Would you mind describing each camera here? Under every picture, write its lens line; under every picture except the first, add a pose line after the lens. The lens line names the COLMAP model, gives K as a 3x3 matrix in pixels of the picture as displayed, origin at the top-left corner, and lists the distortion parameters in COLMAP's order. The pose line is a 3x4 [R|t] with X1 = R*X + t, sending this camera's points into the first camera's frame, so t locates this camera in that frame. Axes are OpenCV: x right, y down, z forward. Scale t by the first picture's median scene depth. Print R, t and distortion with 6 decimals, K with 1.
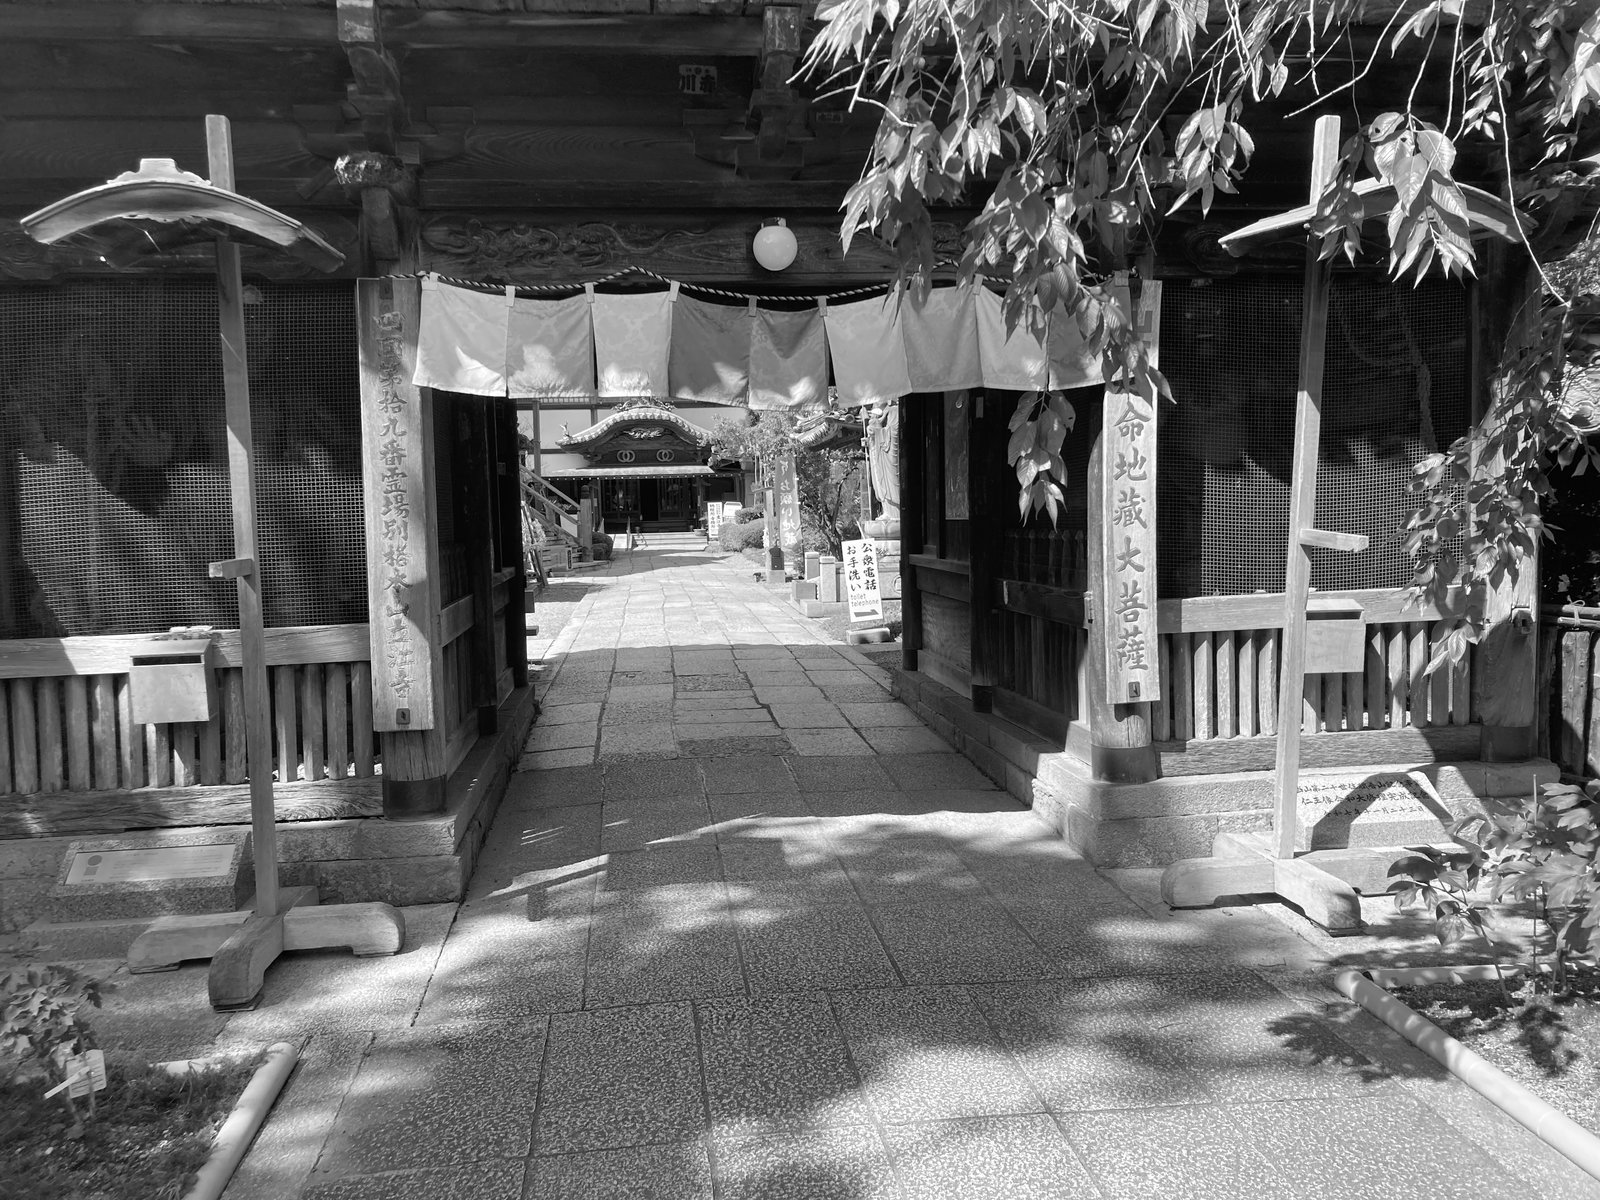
lens RADIAL K [[1321.6, 0, 785.7], [0, 1321.6, 588.0], [0, 0, 1]] dist [0.048927, -0.052905]
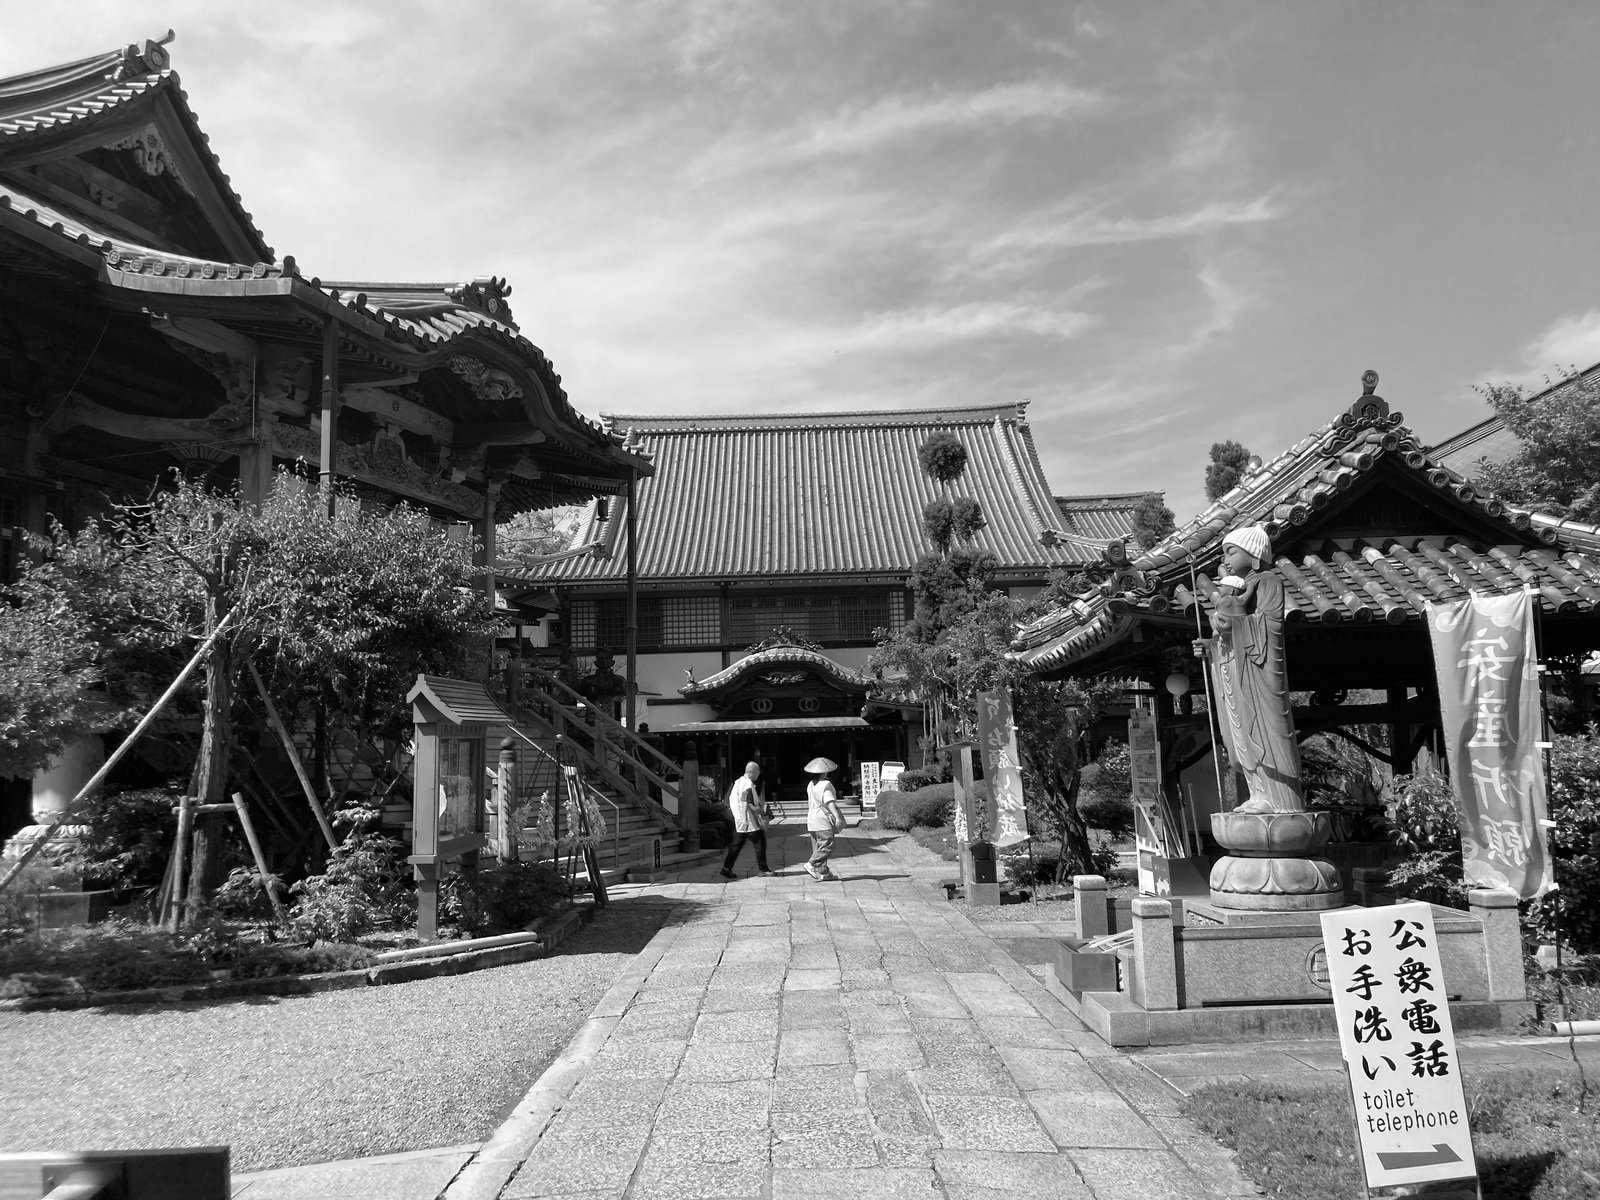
lens RADIAL K [[1321.6, 0, 803.1], [0, 1321.6, 602.3], [0, 0, 1]] dist [0.048927, -0.052905]
pose [[0.995088, -0.012137, -0.098250, -0.107499], [-0.005930, 0.983365, -0.181544, -0.110806], [0.098819, 0.181235, 0.978462, 1.488740]]
